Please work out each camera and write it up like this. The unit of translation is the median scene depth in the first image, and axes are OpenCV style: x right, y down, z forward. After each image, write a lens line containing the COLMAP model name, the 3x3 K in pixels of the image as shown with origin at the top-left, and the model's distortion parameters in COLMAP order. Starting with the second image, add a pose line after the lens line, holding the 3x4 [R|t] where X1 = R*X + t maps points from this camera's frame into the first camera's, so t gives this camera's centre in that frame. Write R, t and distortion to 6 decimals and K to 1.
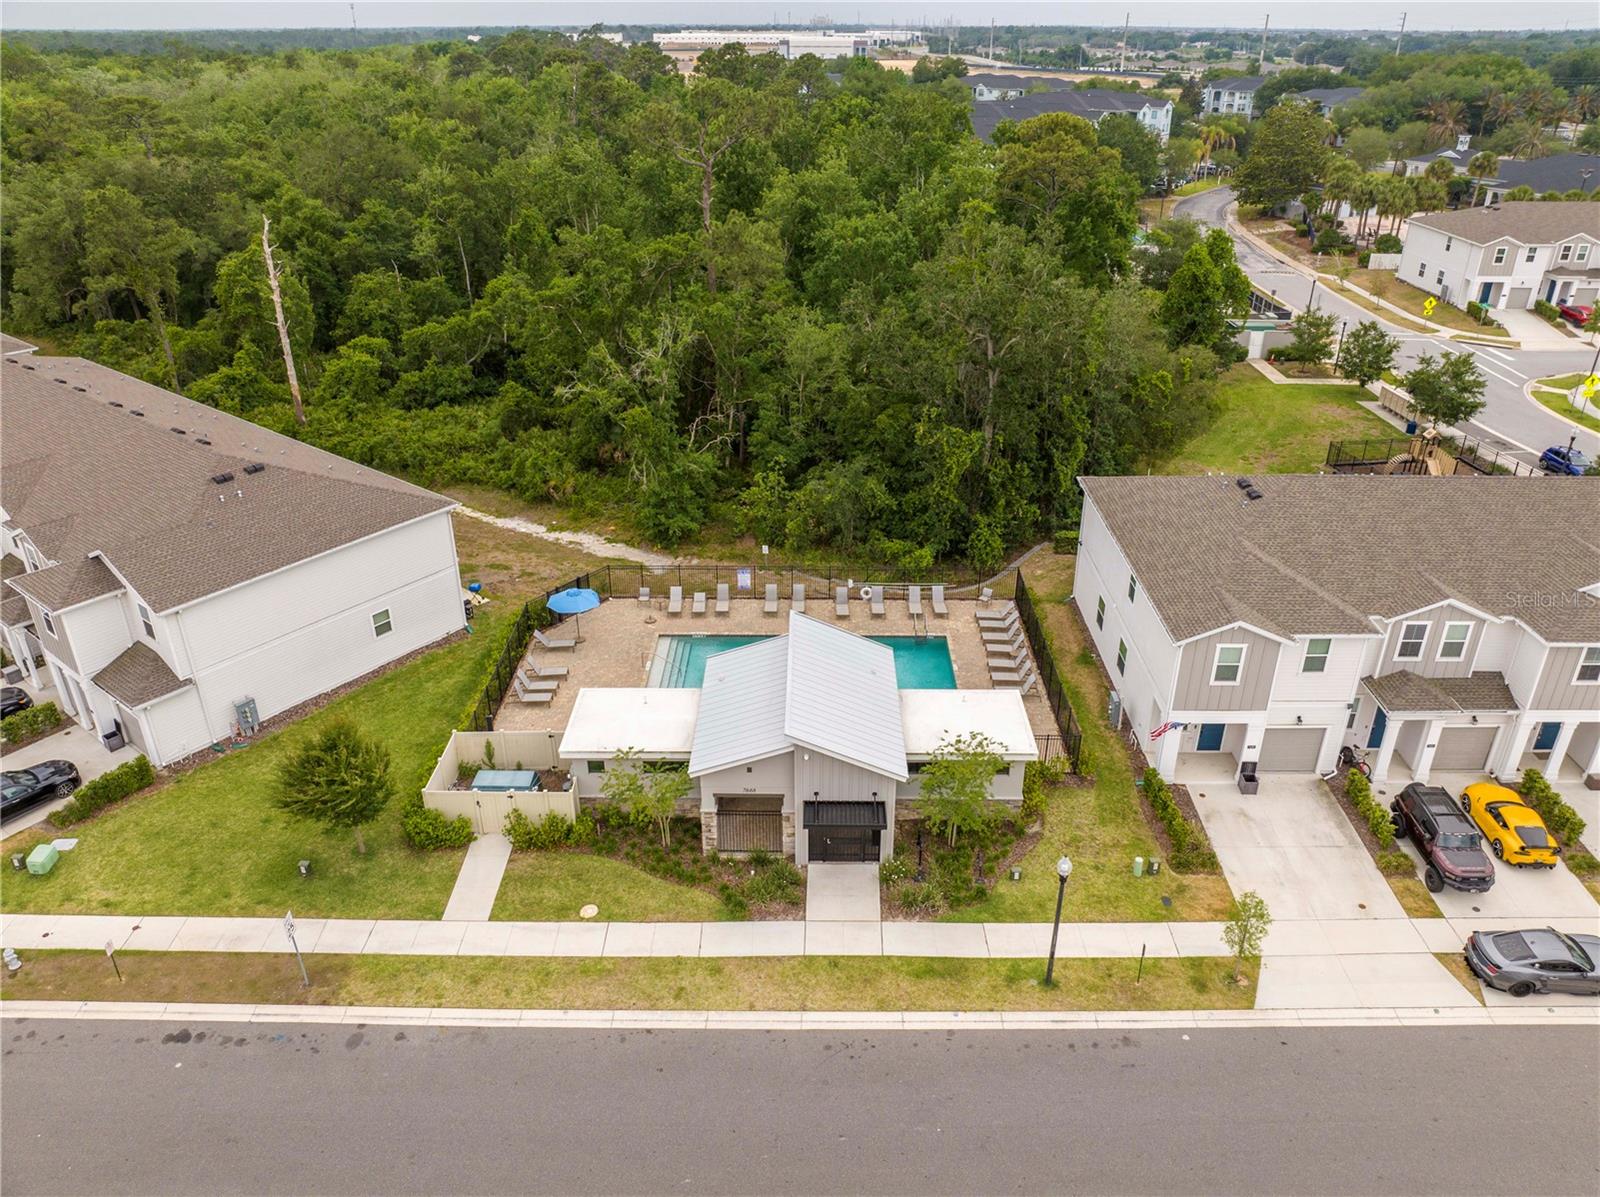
lens RADIAL K [[1126.7, 0, 795.1], [0, 1126.7, 592.5], [0, 0, 1]] dist [-0.054687, 0.024237]
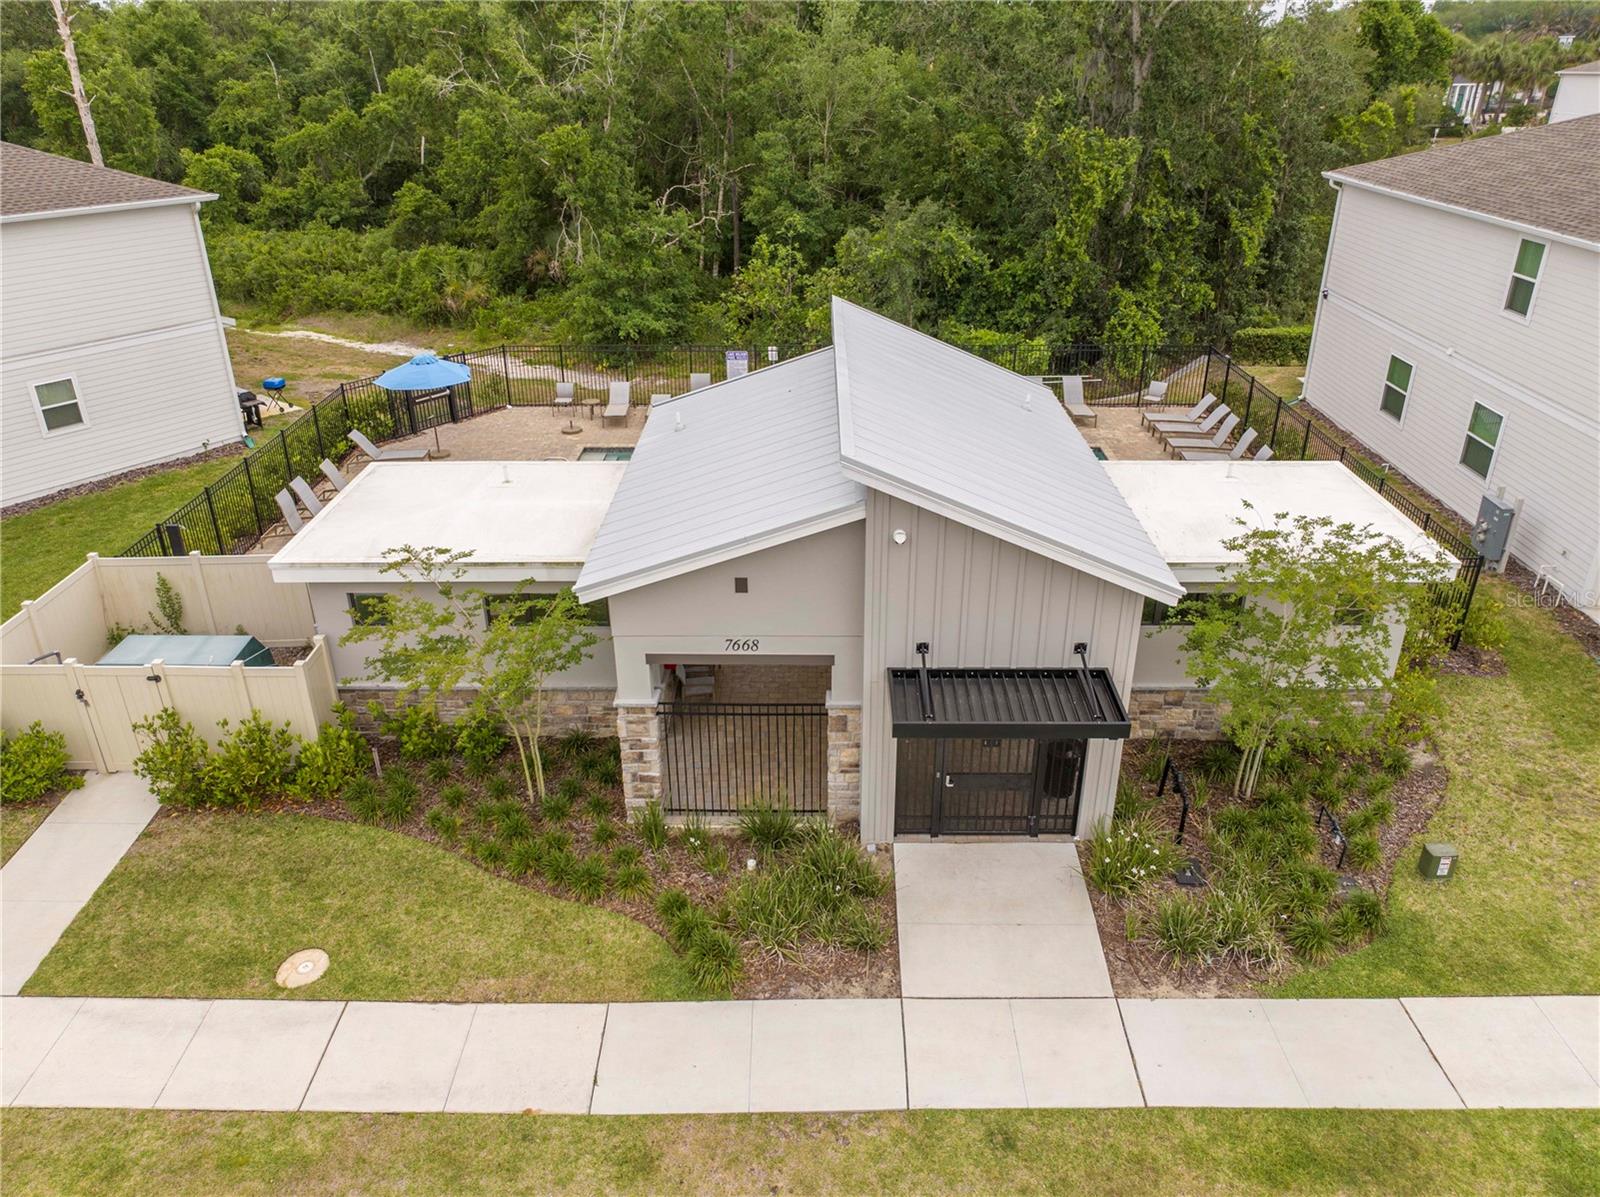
lens RADIAL K [[1126.7, 0, 795.8], [0, 1126.7, 585.5], [0, 0, 1]] dist [-0.054687, 0.024237]
pose [[0.999994, -0.003383, -0.000666, -0.021686], [0.003369, 0.999809, -0.019232, 0.158745], [0.000731, 0.019229, 0.999815, 0.604264]]
